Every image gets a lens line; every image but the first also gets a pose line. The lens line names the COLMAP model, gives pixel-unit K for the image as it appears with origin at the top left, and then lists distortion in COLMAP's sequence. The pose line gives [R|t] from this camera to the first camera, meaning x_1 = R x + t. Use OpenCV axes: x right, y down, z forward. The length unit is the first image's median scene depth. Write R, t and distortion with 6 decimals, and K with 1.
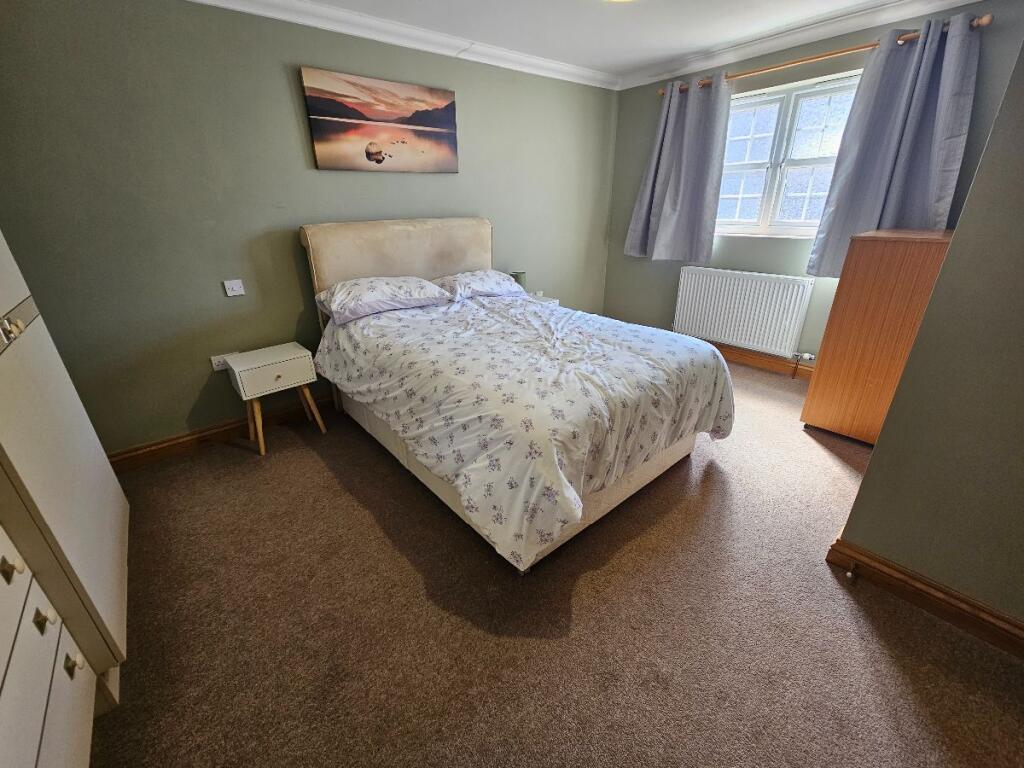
lens RADIAL K [[419.0, 0, 513.8], [0, 419.0, 382.0], [0, 0, 1]] dist [-0.000933, -0.002355]
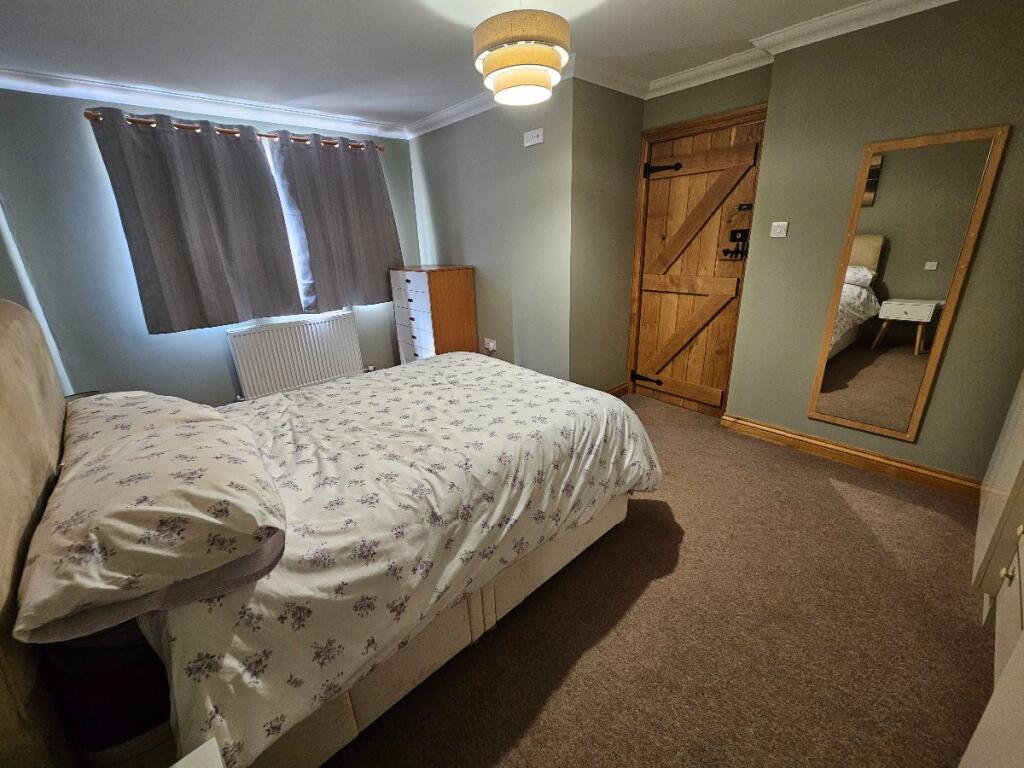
lens RADIAL K [[419.0, 0, 511.9], [0, 419.0, 379.1], [0, 0, 1]] dist [-0.000933, -0.002355]
pose [[-0.033125, -0.313608, 0.948975, -0.882196], [0.423891, 0.855459, 0.297500, -0.365002], [-0.905107, 0.412117, 0.104598, 0.847410]]
